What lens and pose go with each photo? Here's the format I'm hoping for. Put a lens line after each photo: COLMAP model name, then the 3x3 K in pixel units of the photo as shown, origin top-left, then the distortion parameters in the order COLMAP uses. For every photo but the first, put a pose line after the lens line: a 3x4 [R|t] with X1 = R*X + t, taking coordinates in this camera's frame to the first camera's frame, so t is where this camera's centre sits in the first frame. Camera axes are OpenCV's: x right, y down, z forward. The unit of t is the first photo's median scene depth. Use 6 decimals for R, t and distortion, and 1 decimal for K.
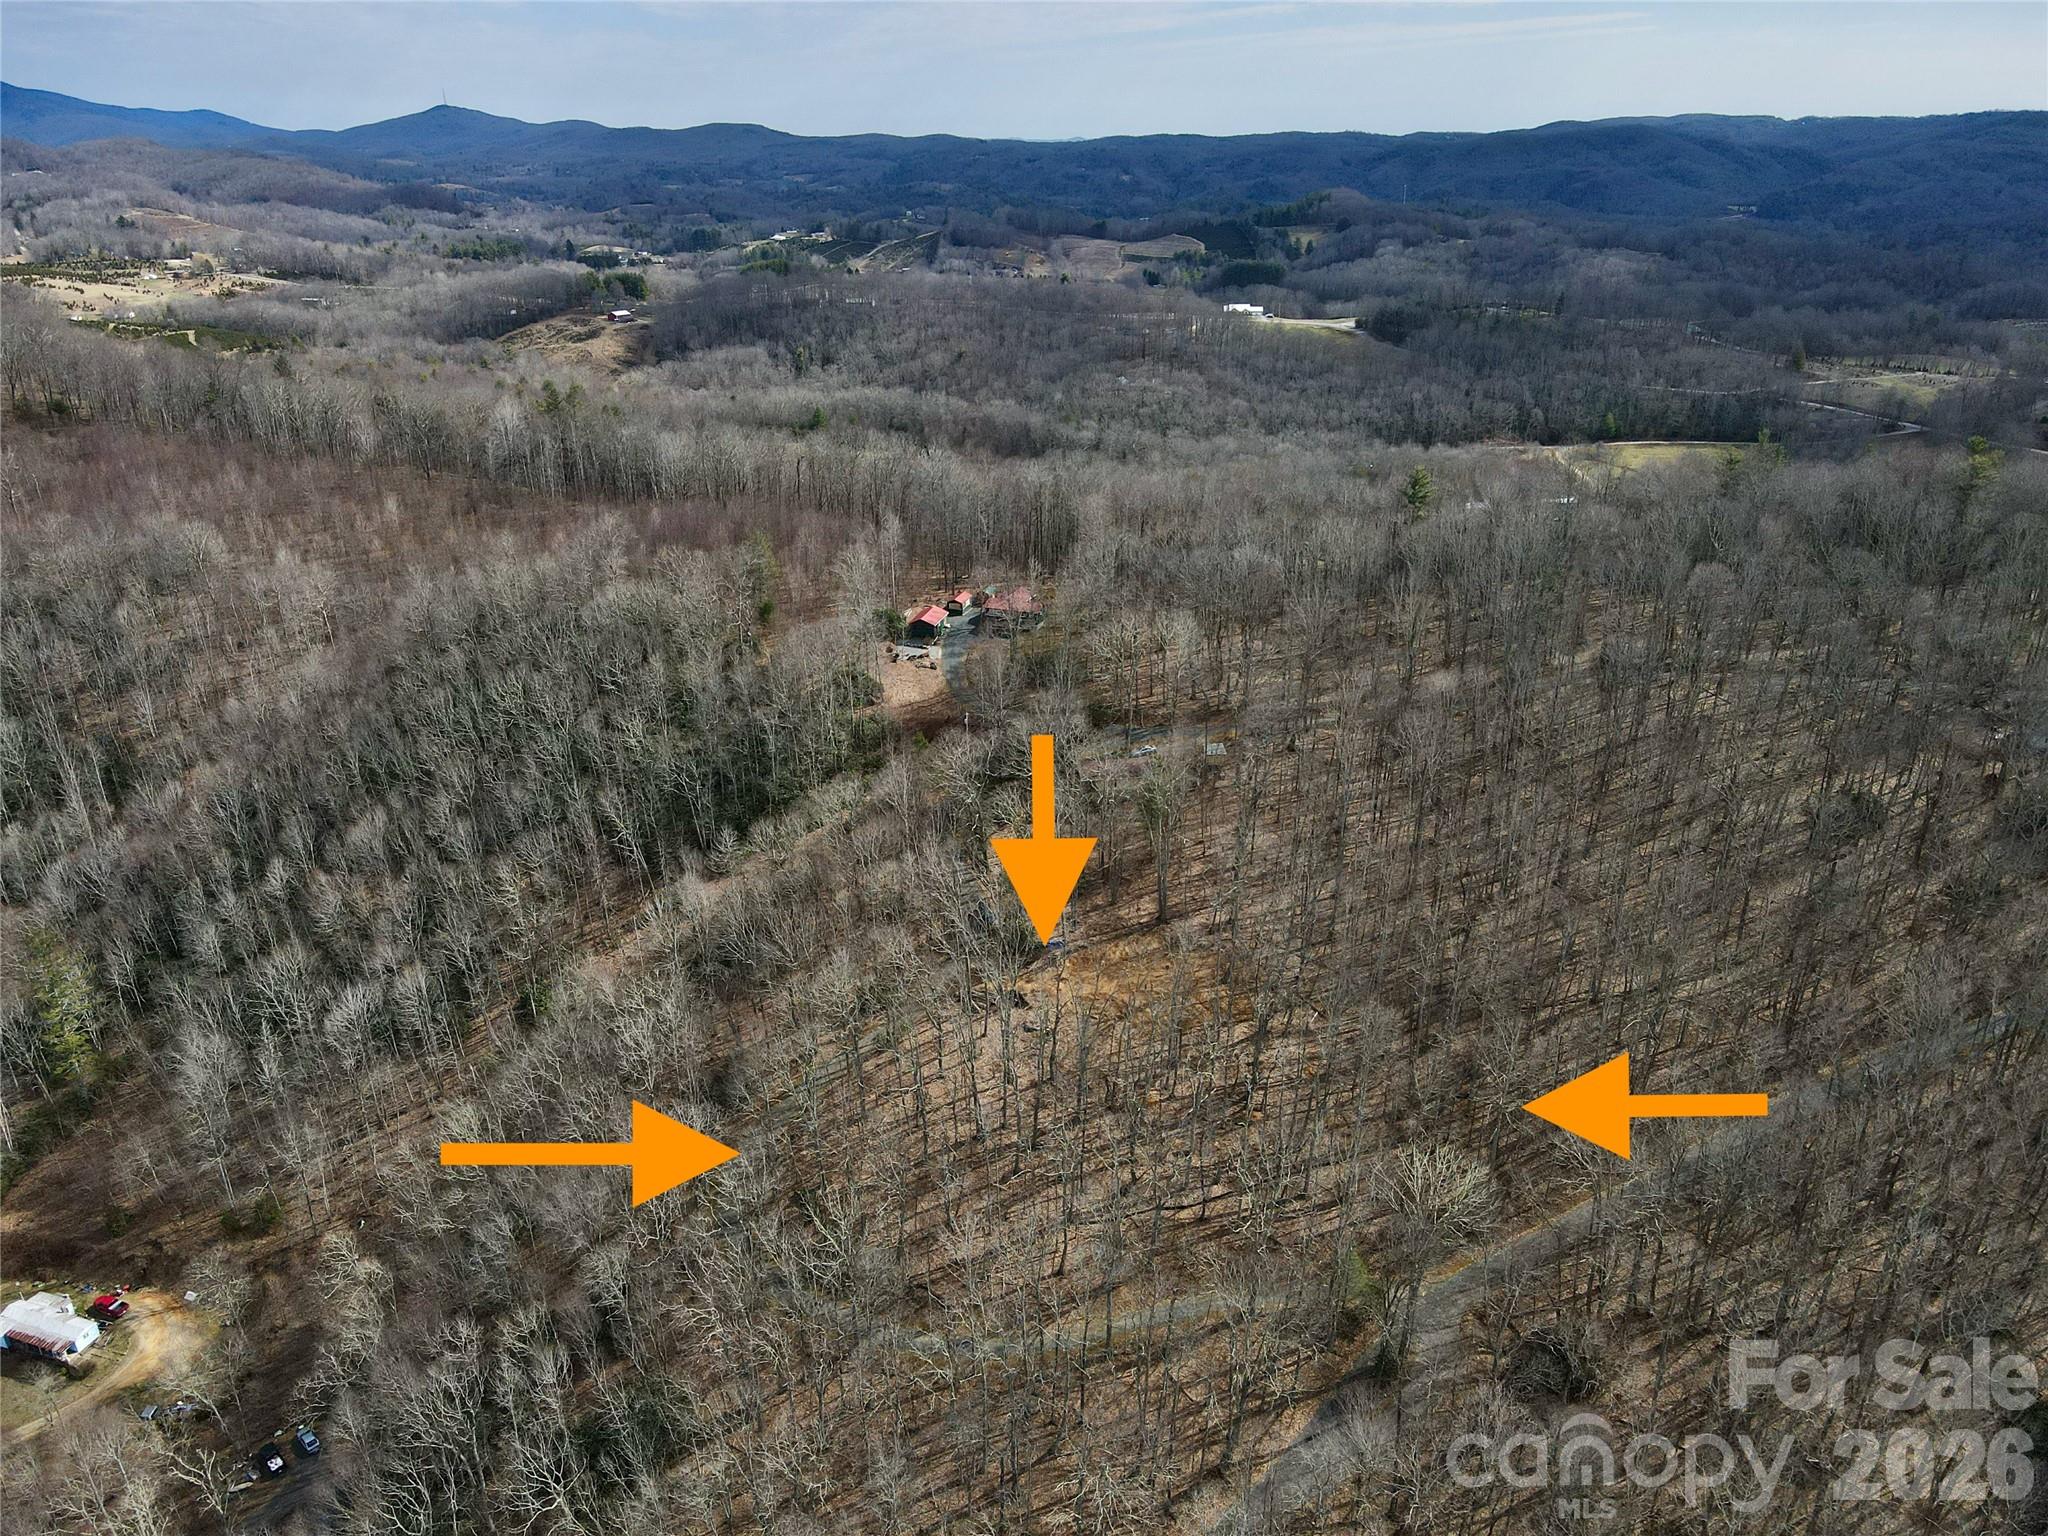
lens RADIAL K [[1458.7, 0, 1020.3], [0, 1458.7, 770.2], [0, 0, 1]] dist [0.010196, -0.008281]
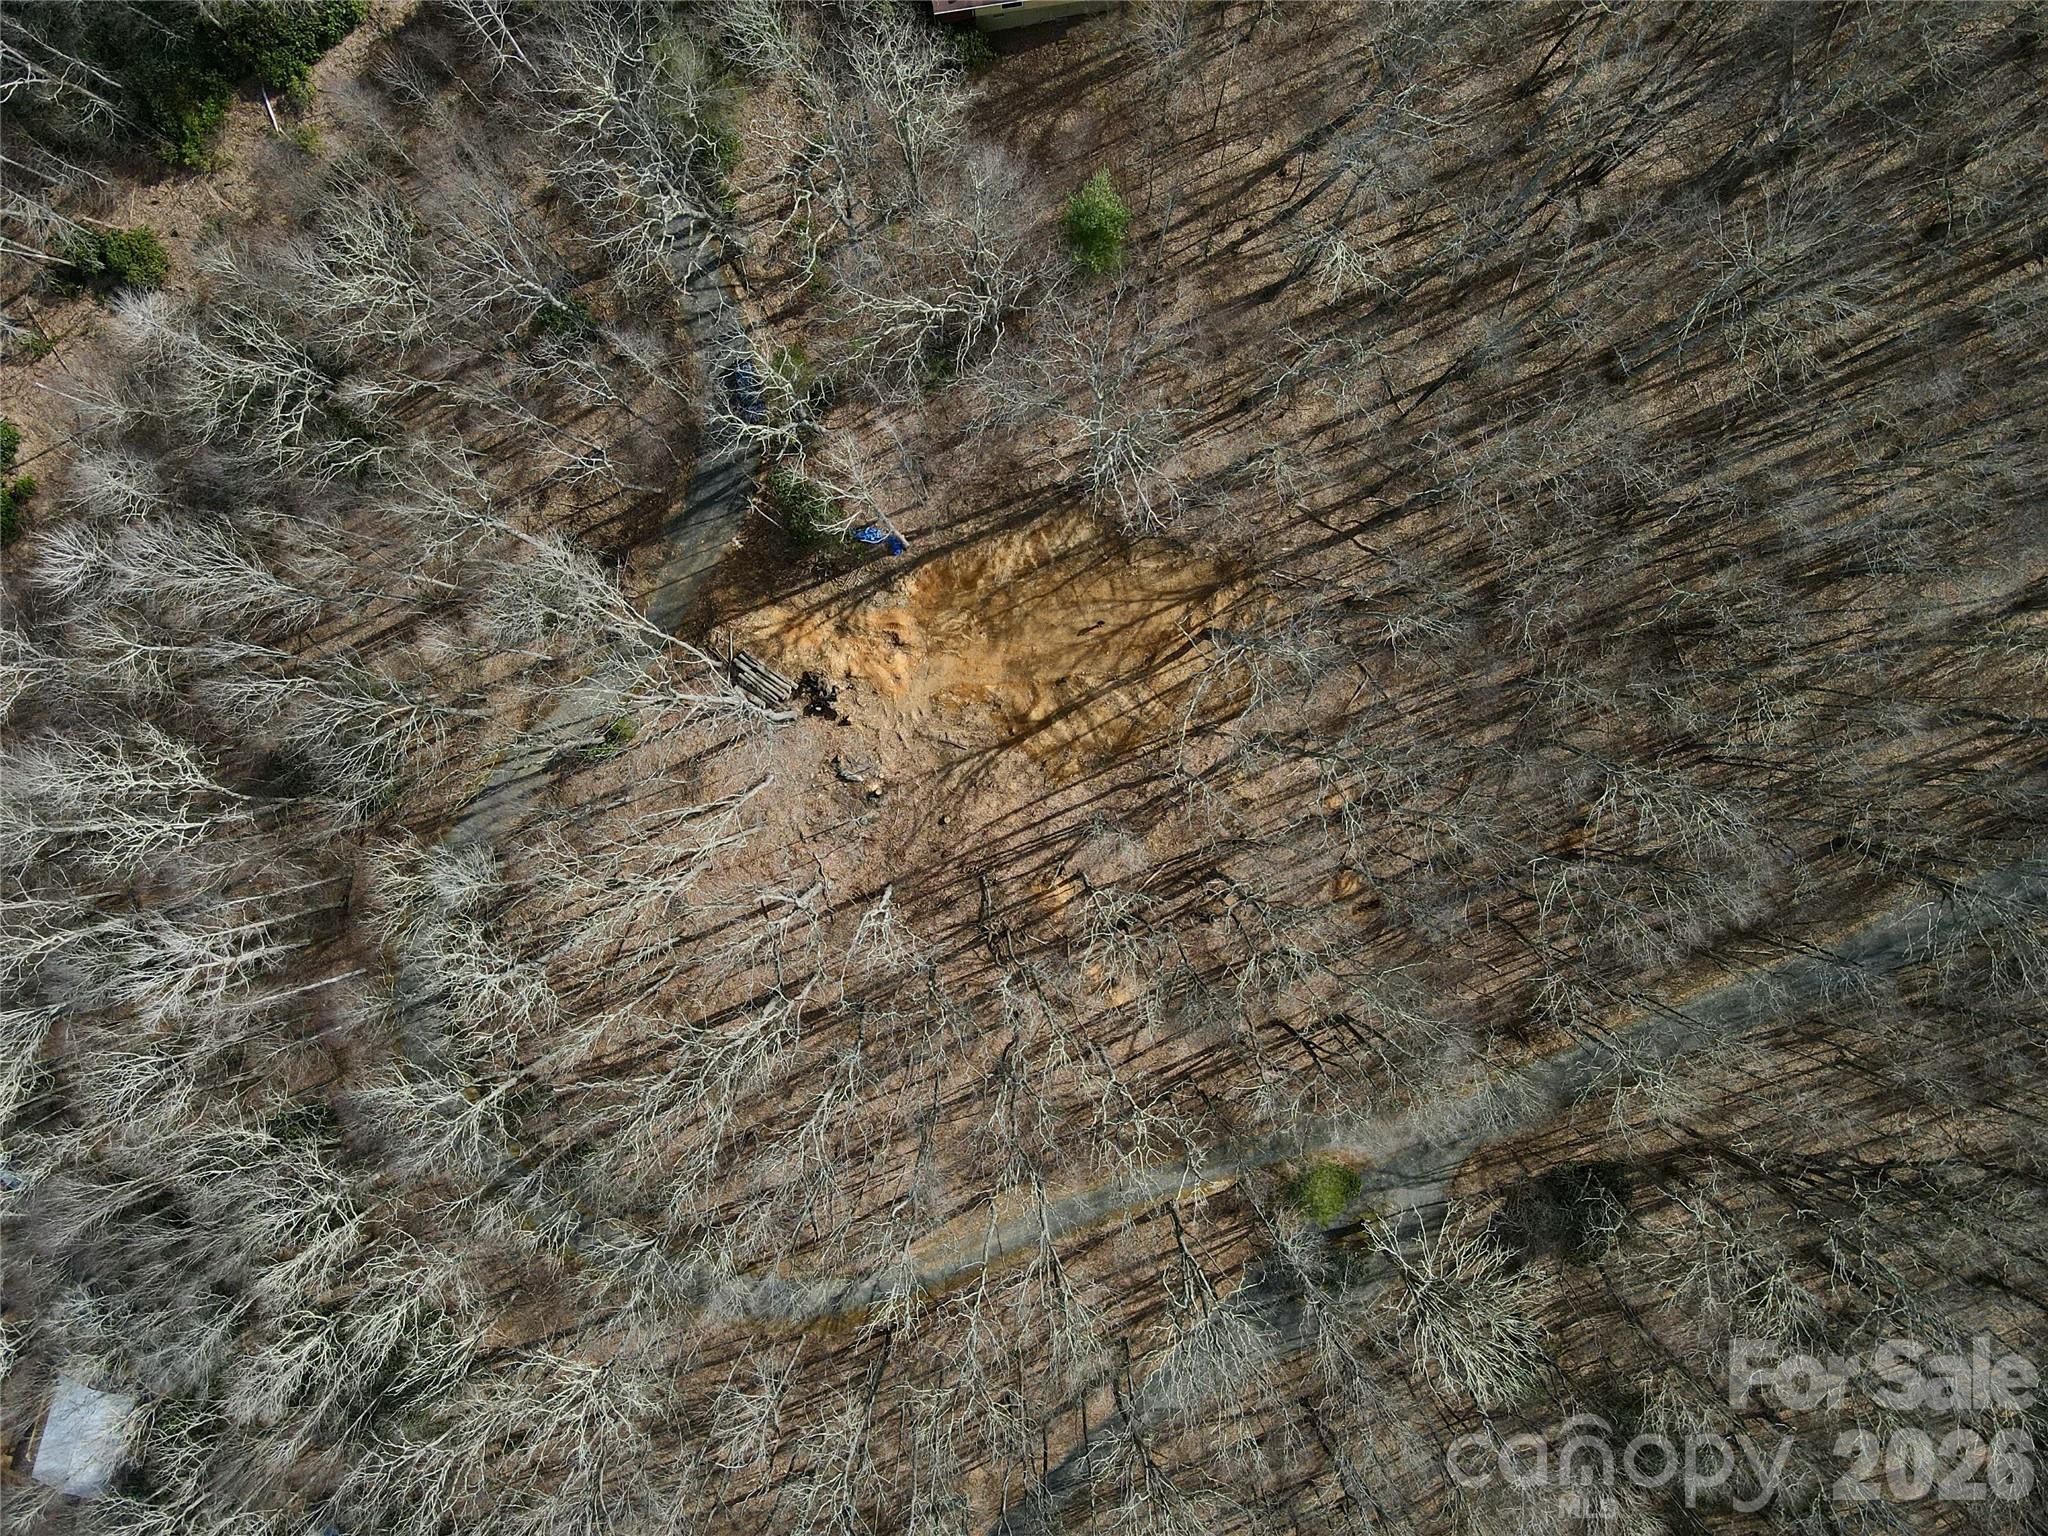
lens RADIAL K [[1458.7, 0, 1022.9], [0, 1458.7, 782.8], [0, 0, 1]] dist [0.010196, -0.008281]
pose [[0.999711, -0.023711, 0.003849, 0.061808], [0.006692, 0.428778, 0.903385, -0.280691], [-0.023070, -0.903099, 0.428813, 0.644307]]
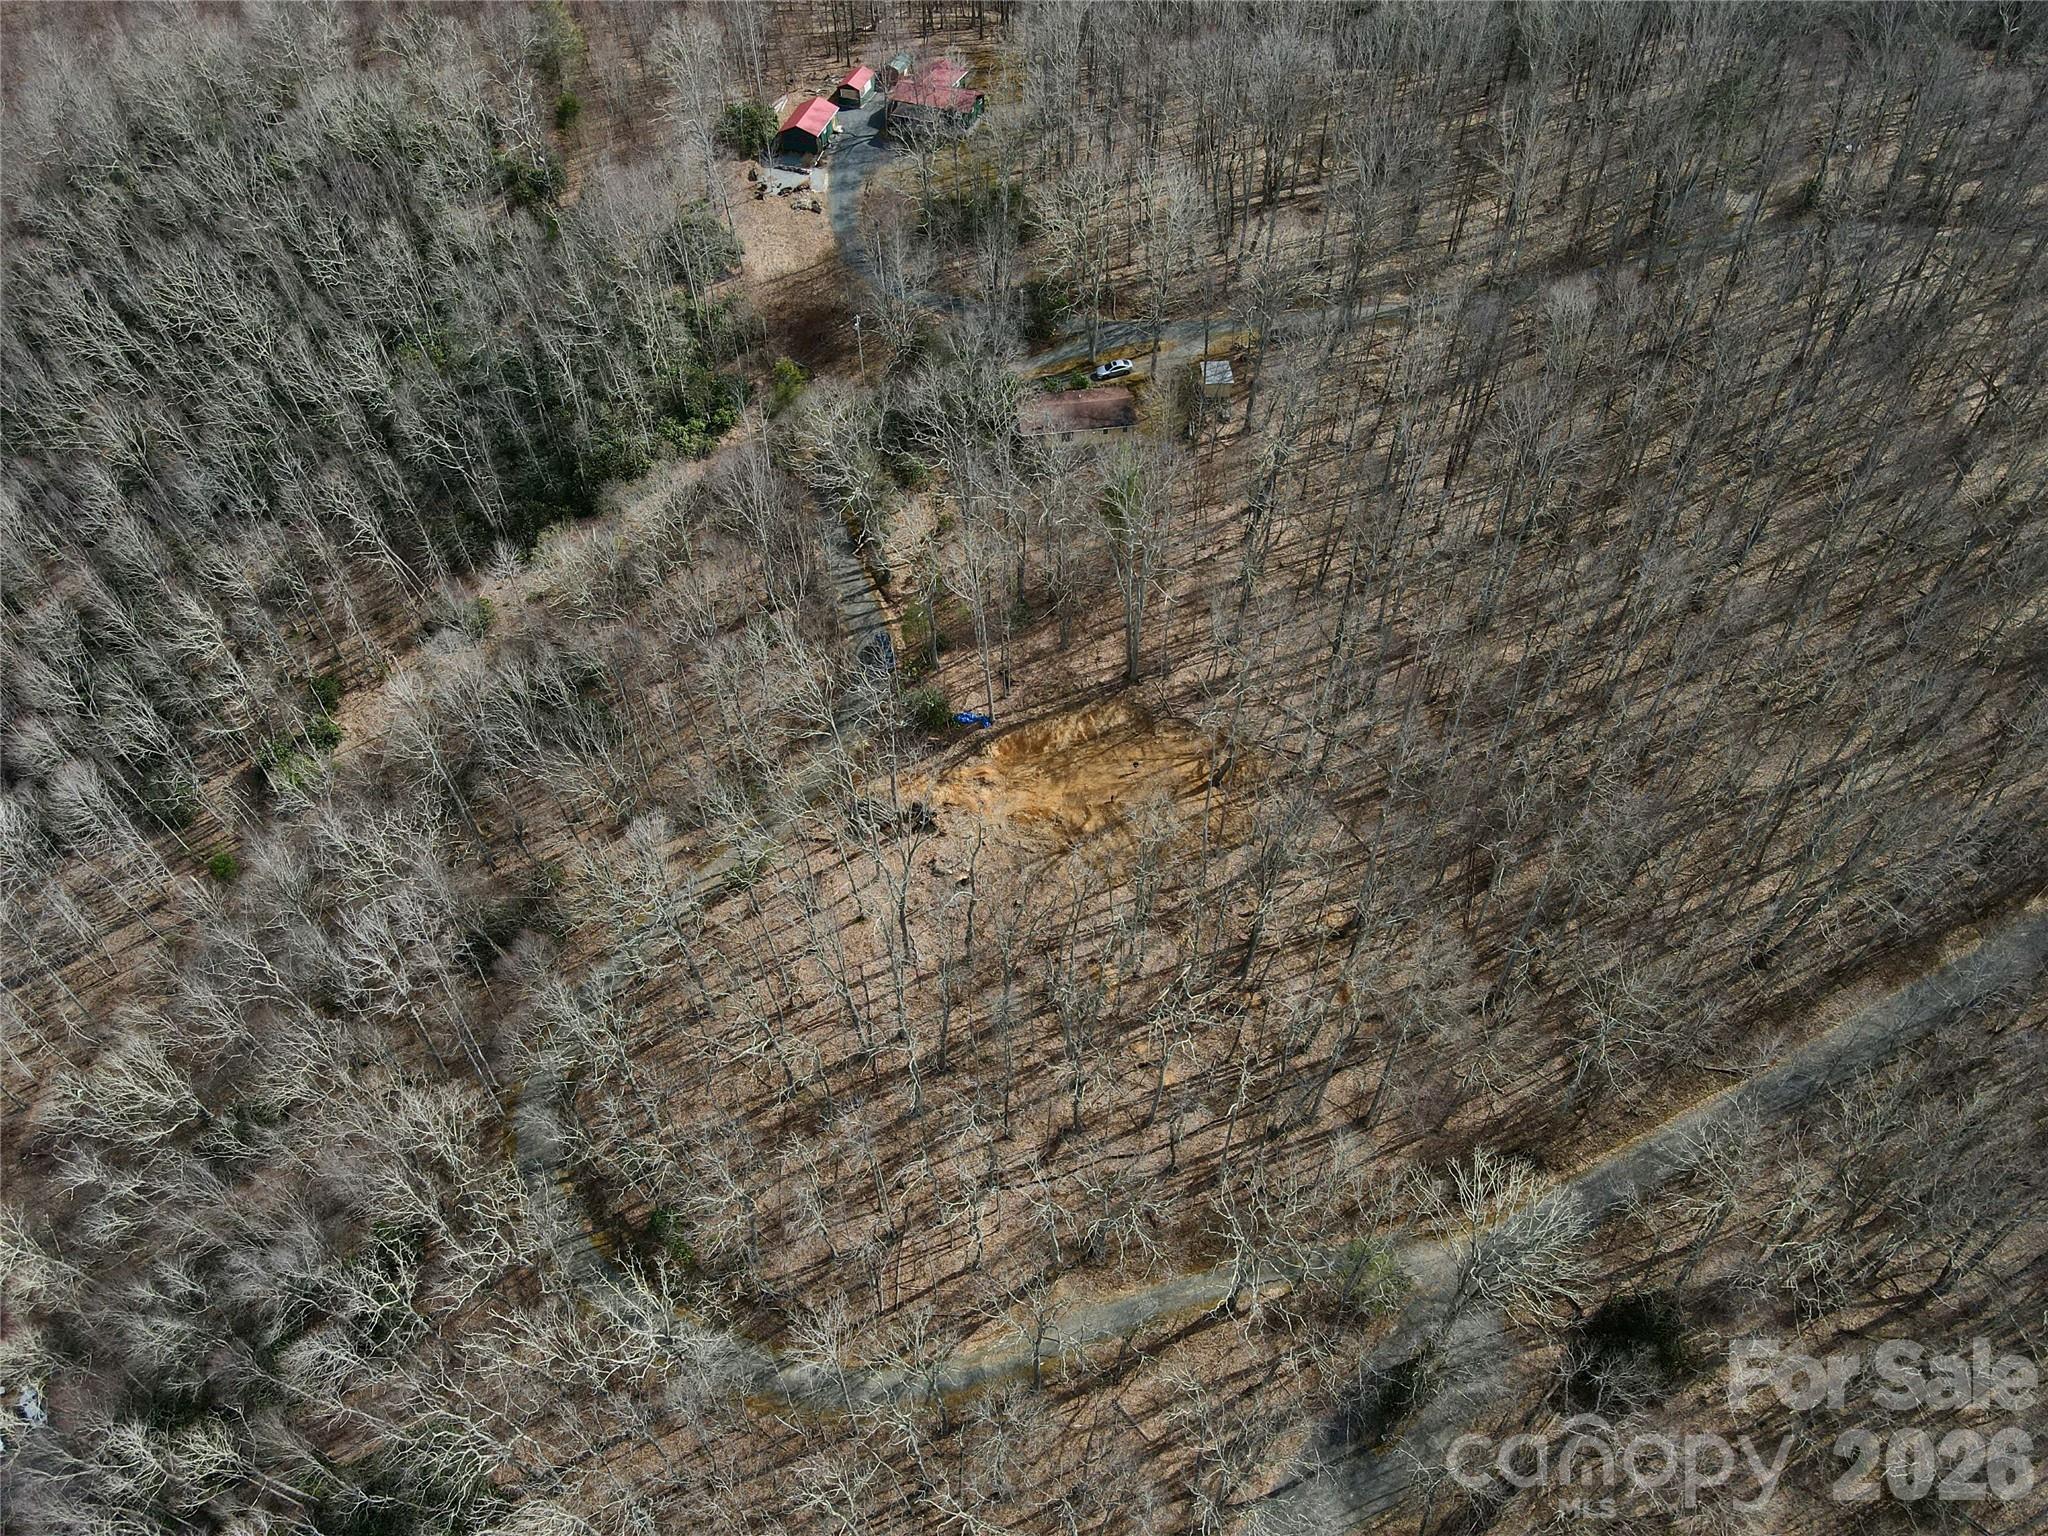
lens RADIAL K [[1458.7, 0, 1032.4], [0, 1458.7, 772.0], [0, 0, 1]] dist [0.010196, -0.008281]
pose [[0.999818, -0.017476, 0.007618, 0.040301], [0.012732, 0.909519, 0.415468, -0.139286], [-0.014189, -0.415295, 0.909576, 0.315952]]
